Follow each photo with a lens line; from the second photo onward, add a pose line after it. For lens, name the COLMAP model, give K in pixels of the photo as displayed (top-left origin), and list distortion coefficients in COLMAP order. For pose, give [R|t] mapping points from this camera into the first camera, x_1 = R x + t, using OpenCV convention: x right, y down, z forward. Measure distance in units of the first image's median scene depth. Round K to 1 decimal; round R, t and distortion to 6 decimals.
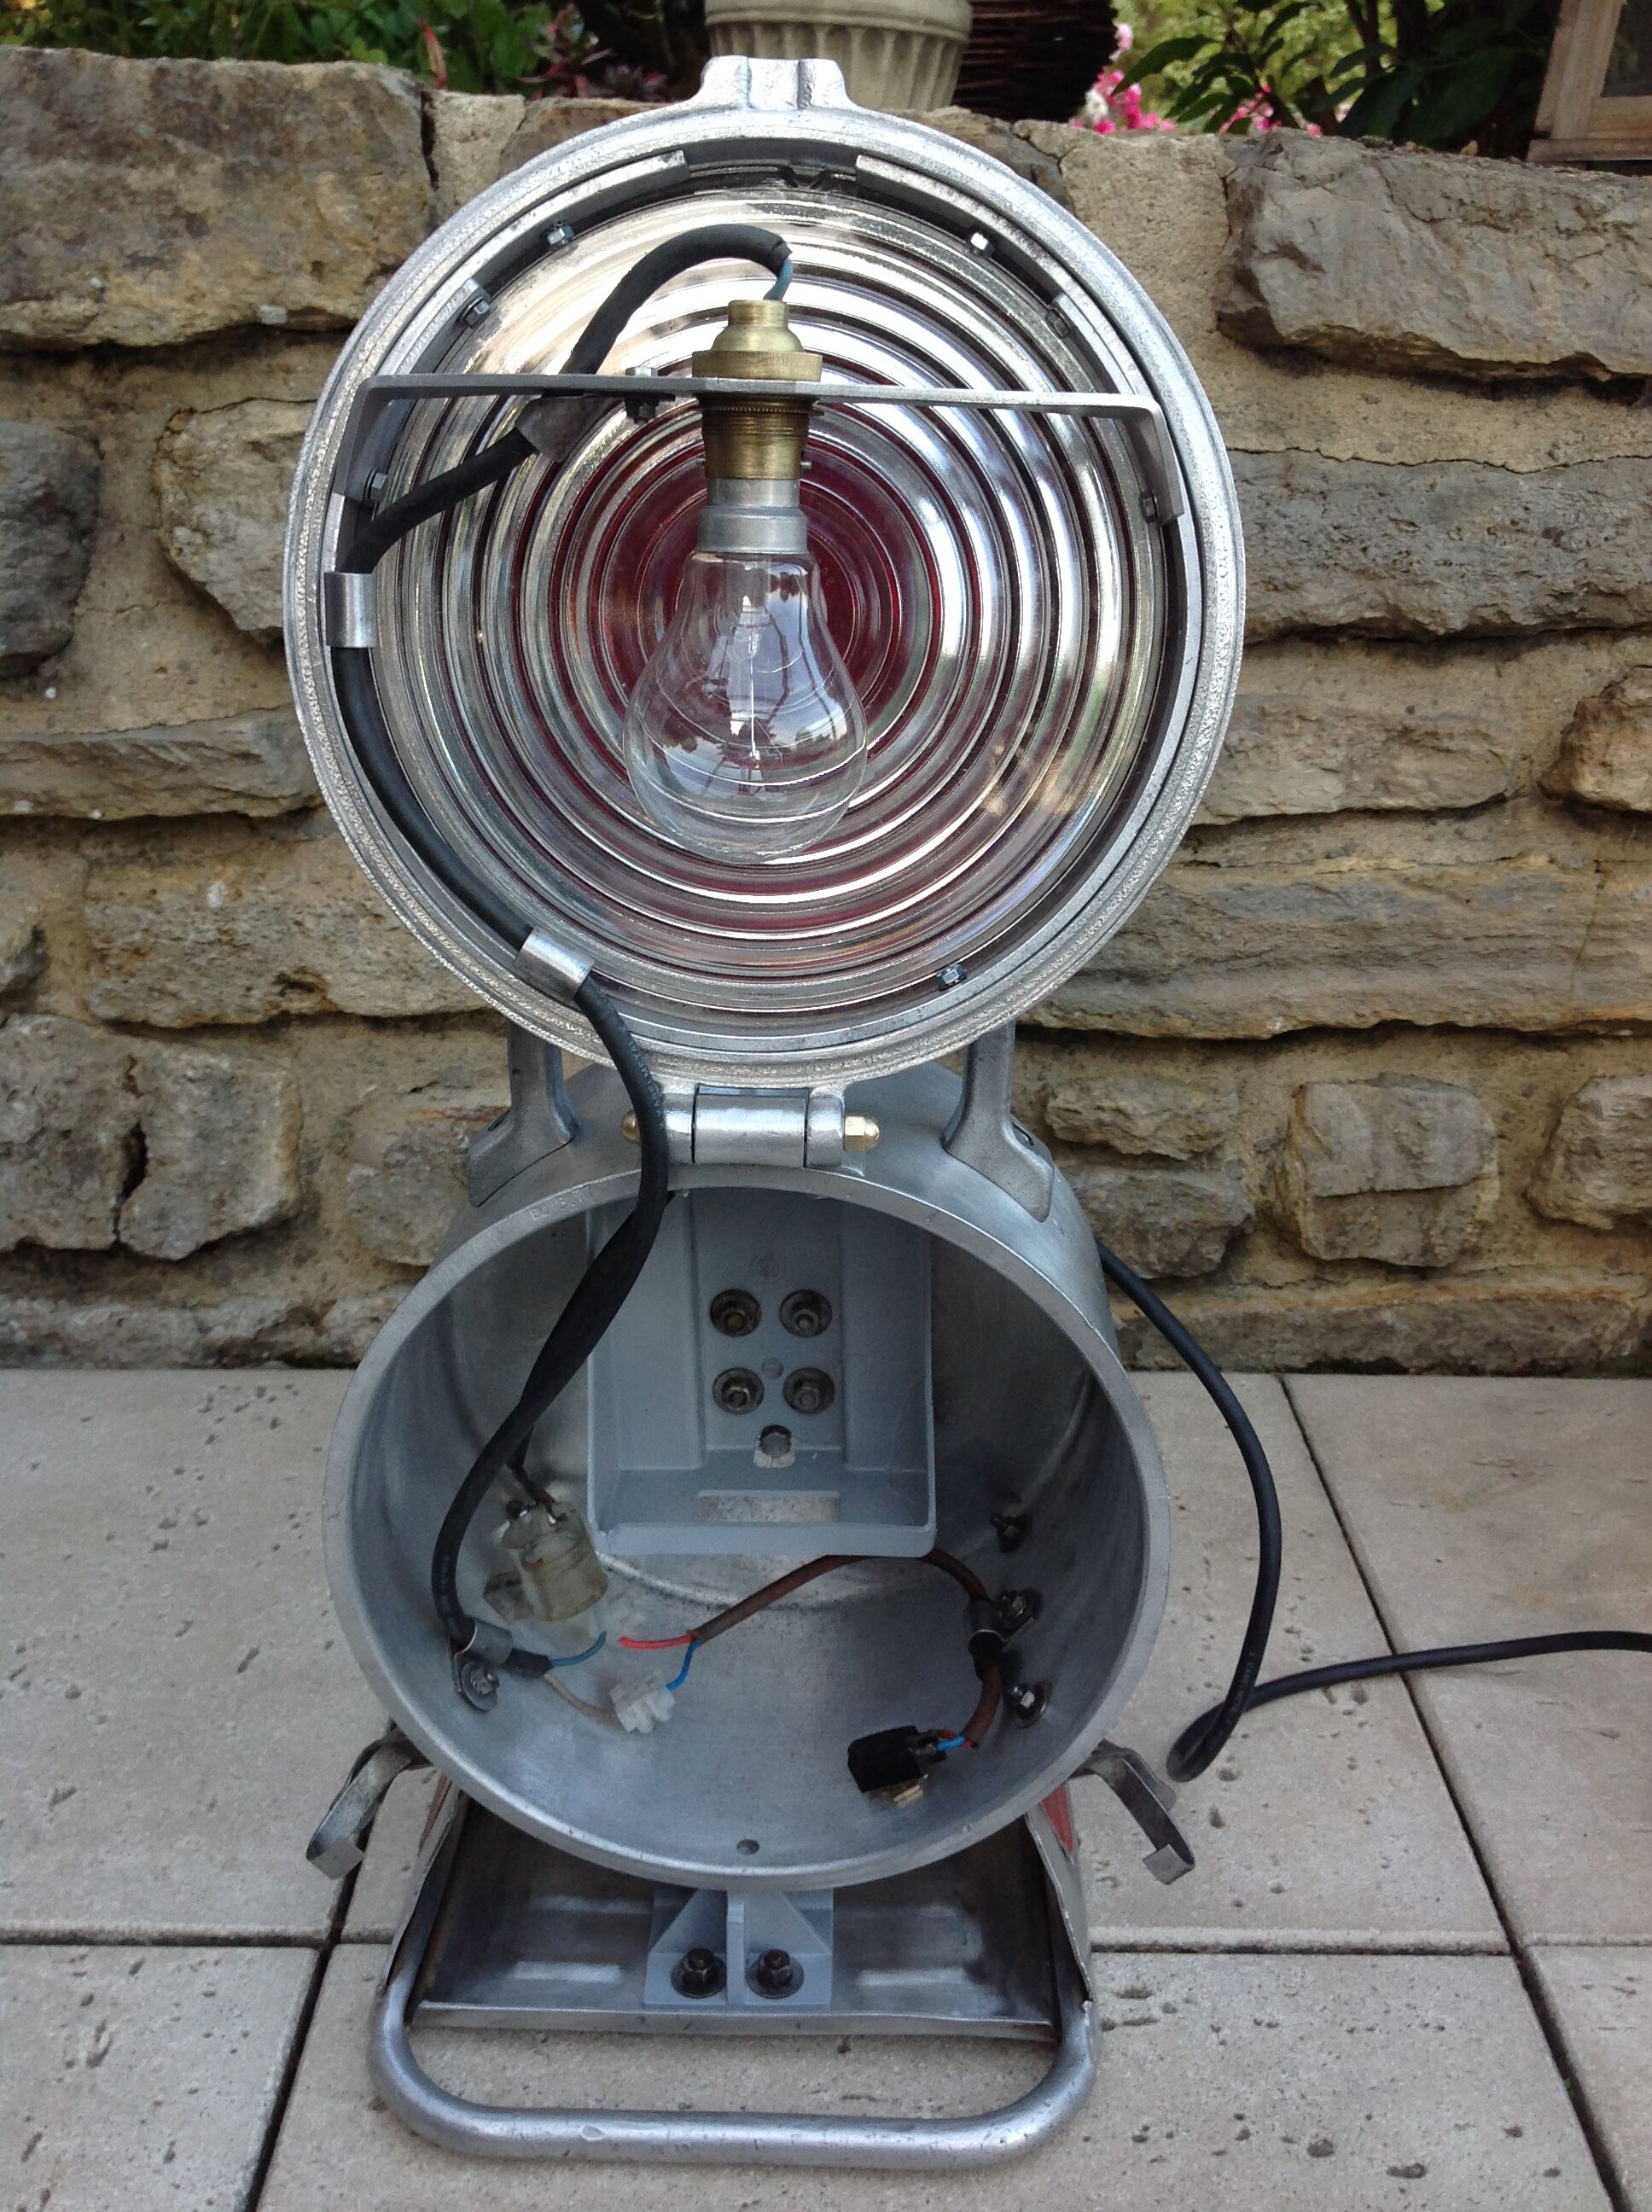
lens RADIAL K [[2141.2, 0, 855.3], [0, 2141.2, 1084.9], [0, 0, 1]] dist [-0.014576, 0.000000]
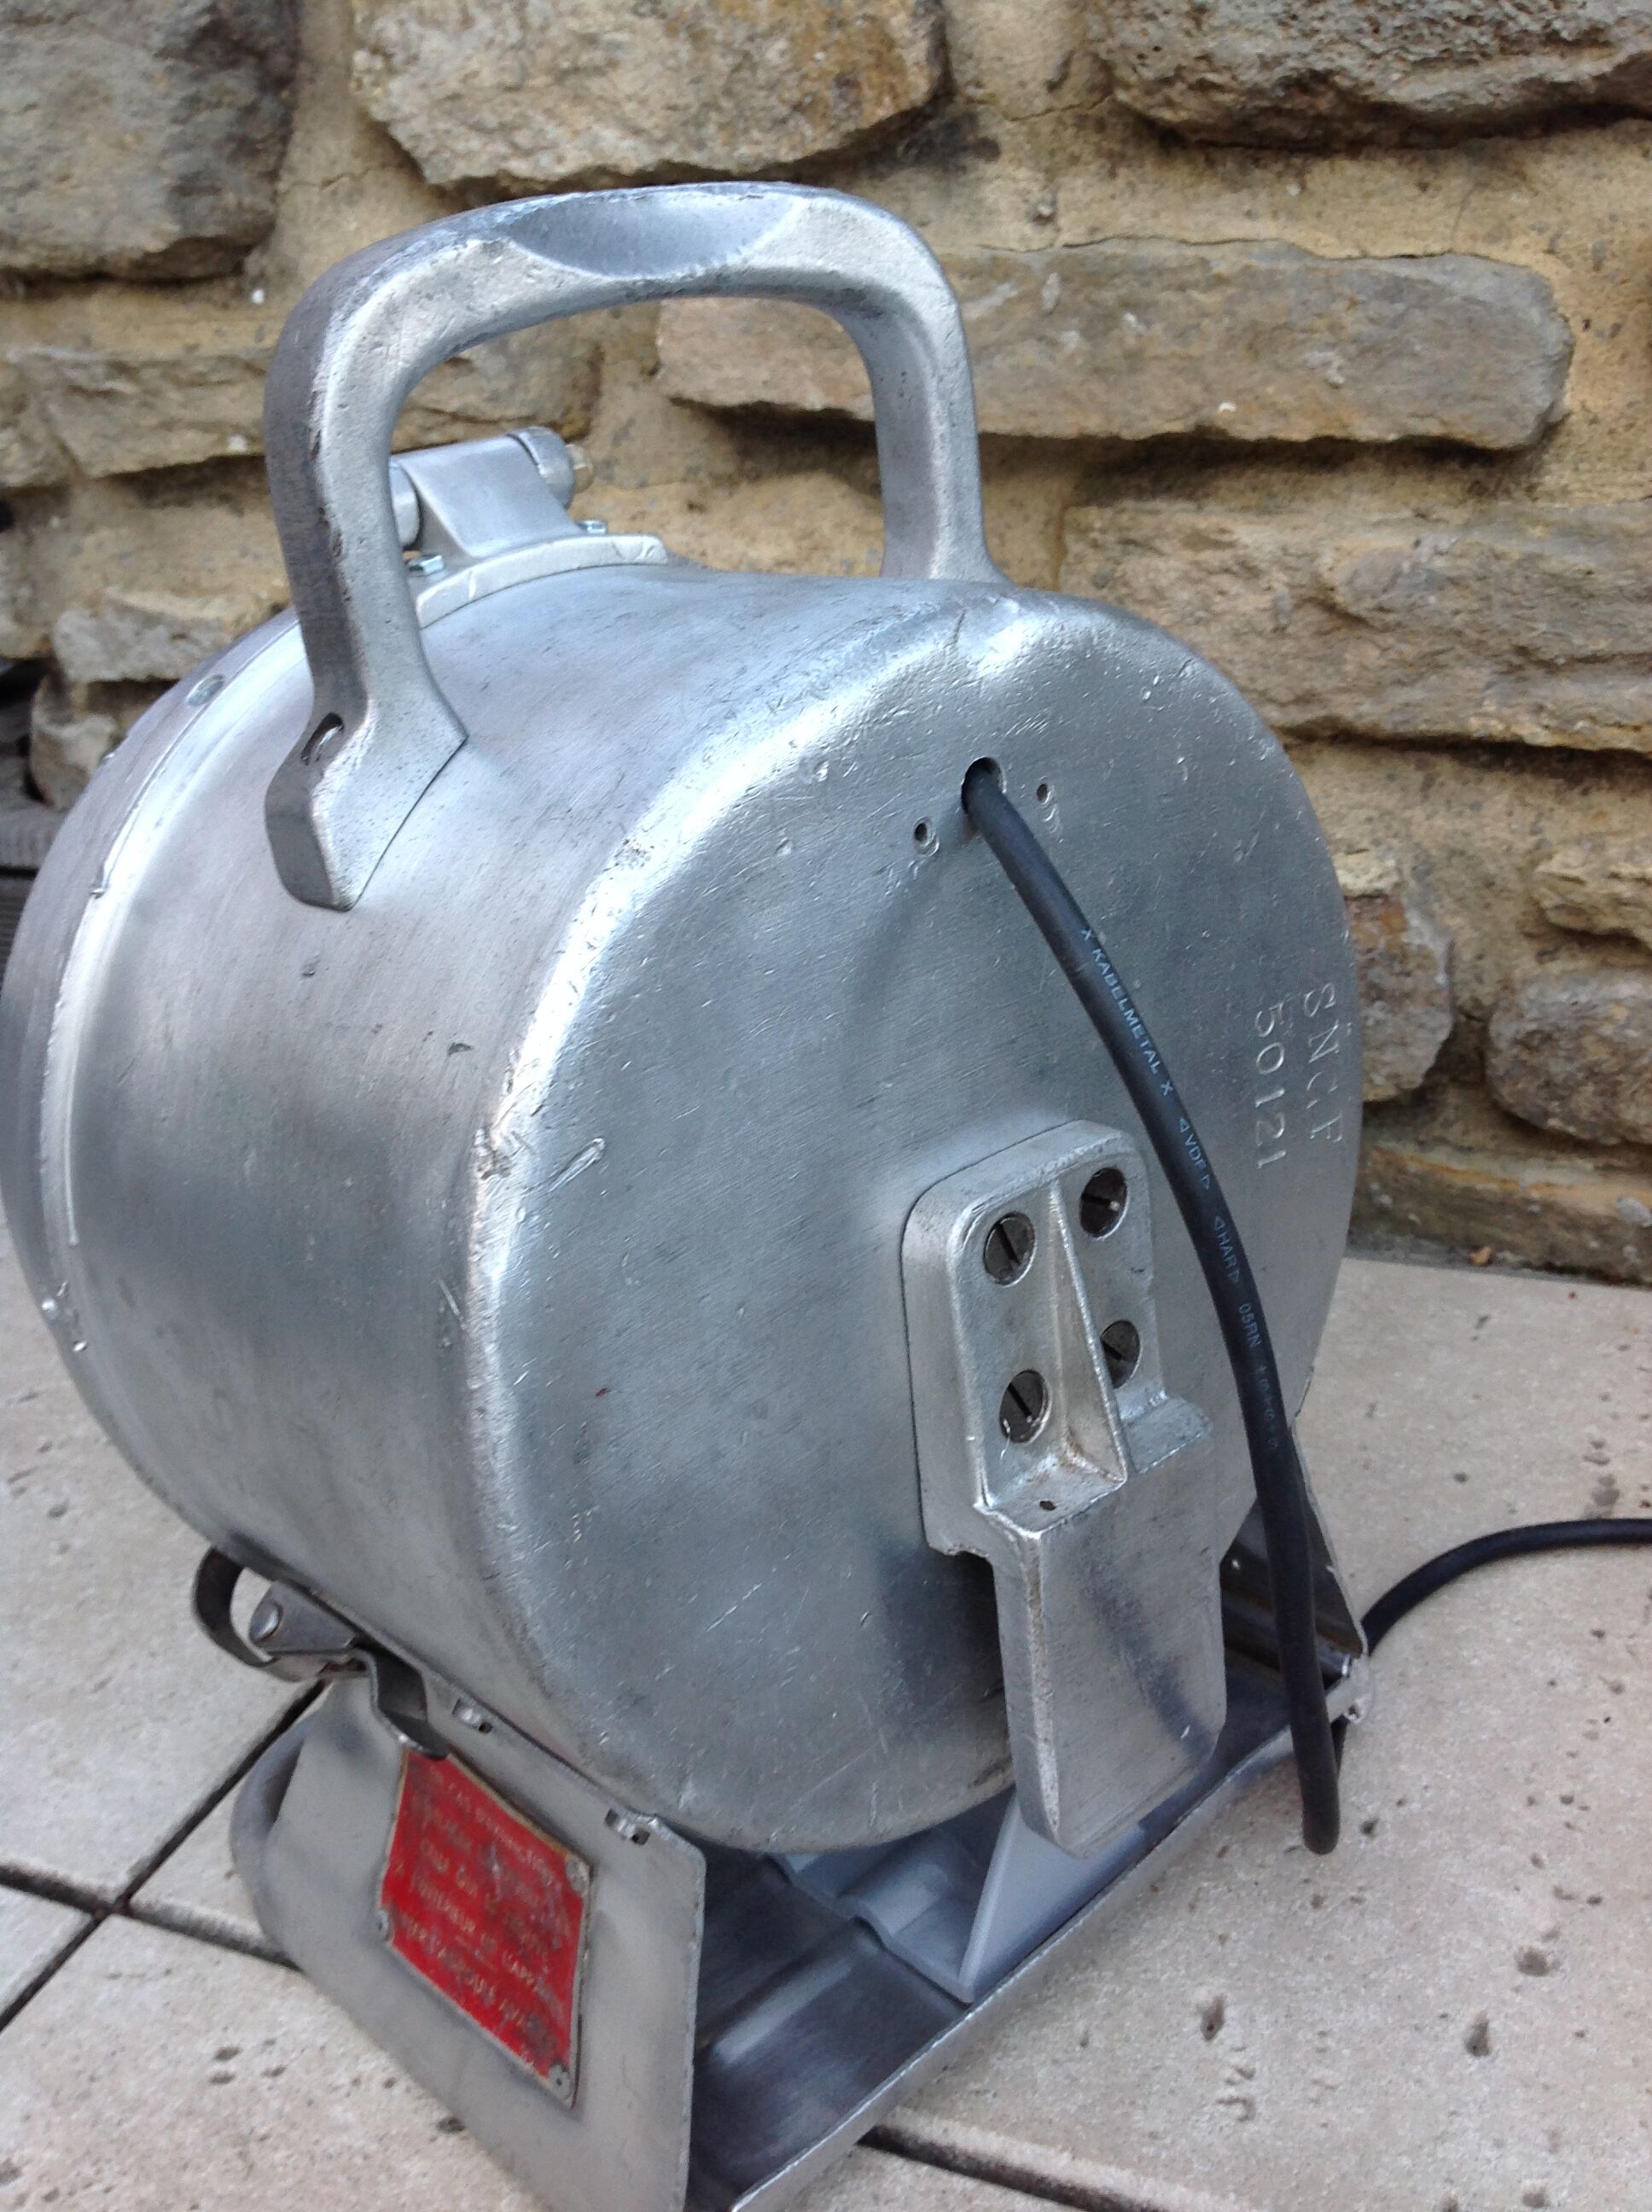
lens RADIAL K [[2141.2, 0, 830.5], [0, 2141.2, 1105.0], [0, 0, 1]] dist [-0.014576, 0.000000]
pose [[0.915154, 0.083518, -0.394357, 0.162464], [-0.058829, 0.995498, 0.074311, 0.047463], [0.398788, -0.044806, 0.915948, 0.318254]]
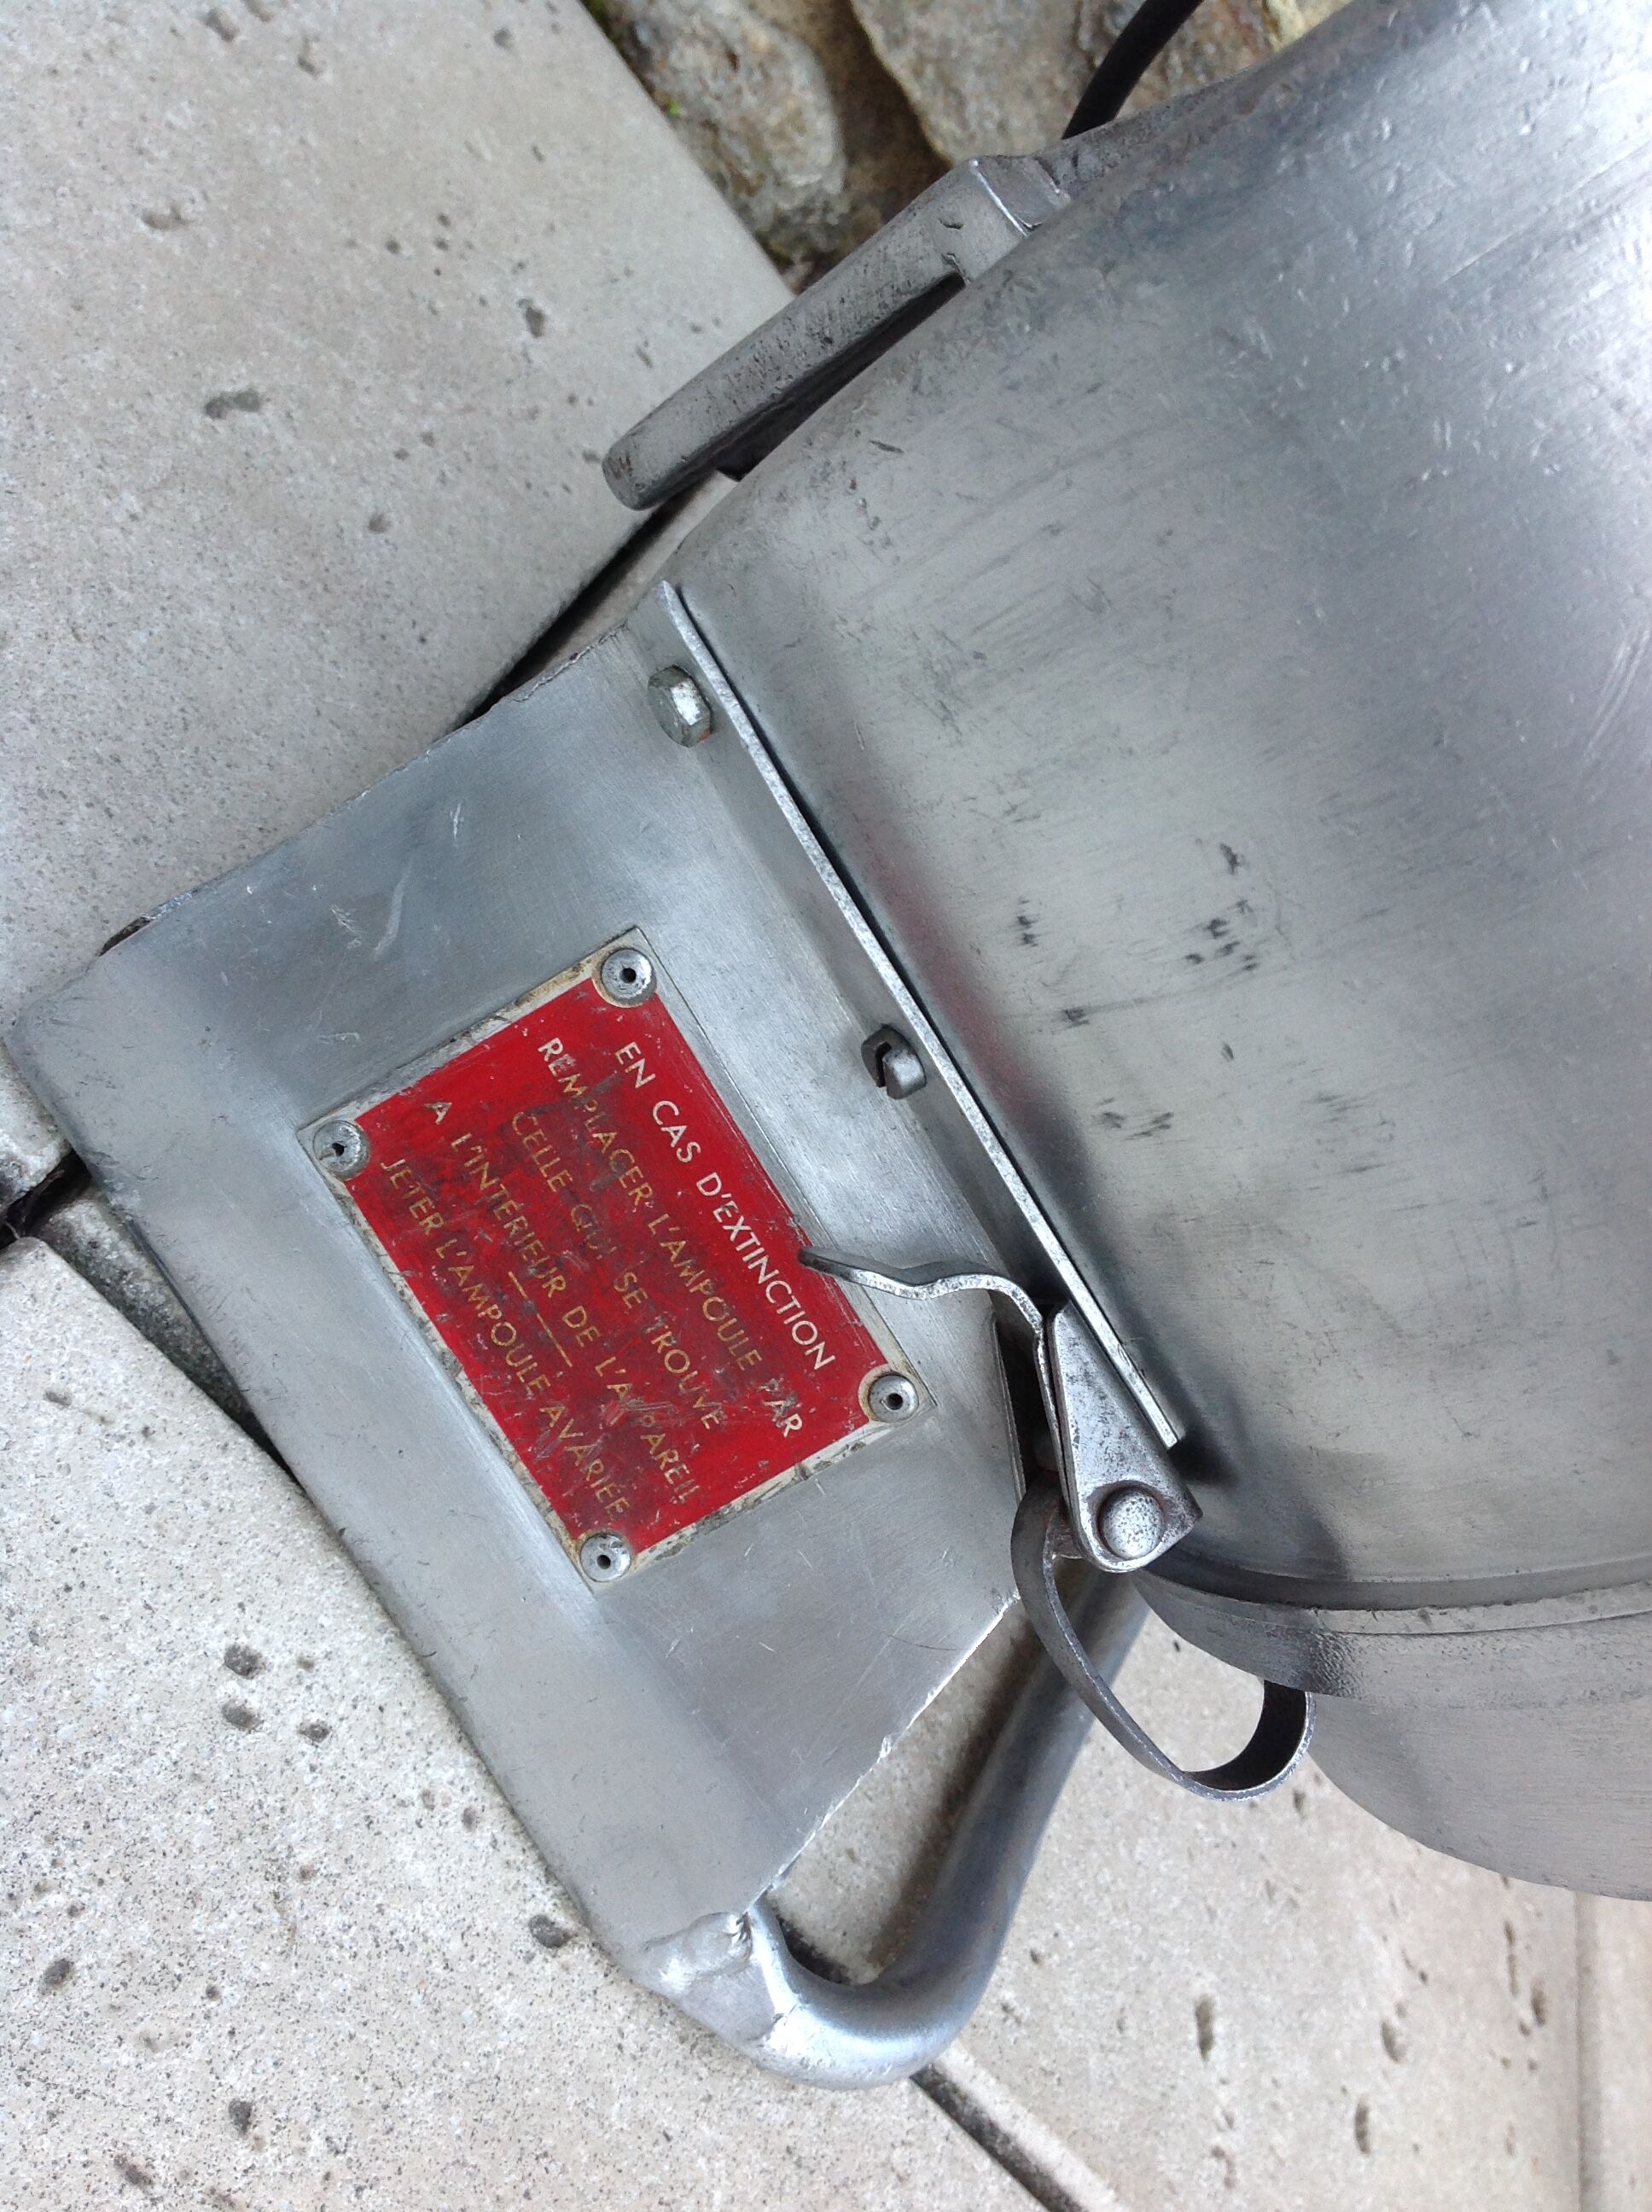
lens RADIAL K [[2141.2, 0, 842.2], [0, 2141.2, 1119.5], [0, 0, 1]] dist [-0.014576, 0.000000]
pose [[0.618856, 0.721359, 0.310899, -0.200515], [-0.785219, 0.578769, 0.220129, 0.137062], [-0.021147, -0.380352, 0.924600, 0.456661]]
